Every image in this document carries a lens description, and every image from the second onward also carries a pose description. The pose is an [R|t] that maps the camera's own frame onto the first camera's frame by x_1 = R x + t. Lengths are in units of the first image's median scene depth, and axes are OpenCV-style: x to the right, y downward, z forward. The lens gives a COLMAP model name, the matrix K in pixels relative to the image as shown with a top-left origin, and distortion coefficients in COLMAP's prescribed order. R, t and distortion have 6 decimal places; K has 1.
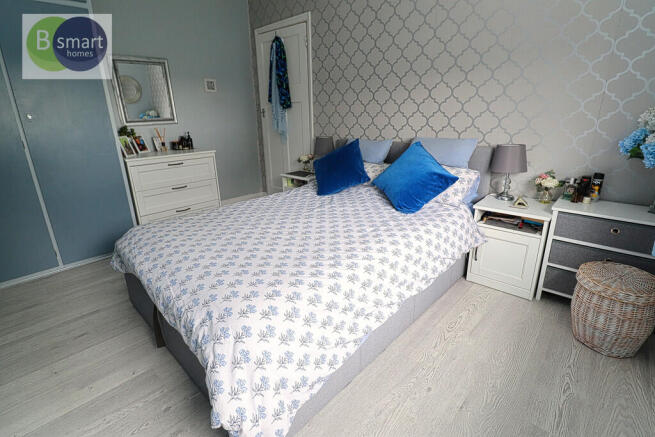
lens RADIAL K [[305.4, 0, 327.7], [0, 305.4, 215.0], [0, 0, 1]] dist [-0.001141, -0.010499]
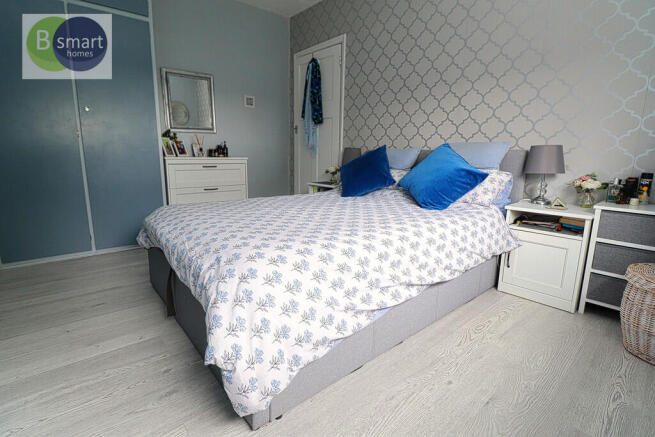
lens RADIAL K [[305.4, 0, 326.3], [0, 305.4, 215.1], [0, 0, 1]] dist [-0.001141, -0.010499]
pose [[0.993415, 0.054651, -0.100693, 0.026669], [-0.066412, 0.990860, -0.117417, 0.148977], [0.093356, 0.123331, 0.987965, 0.023208]]
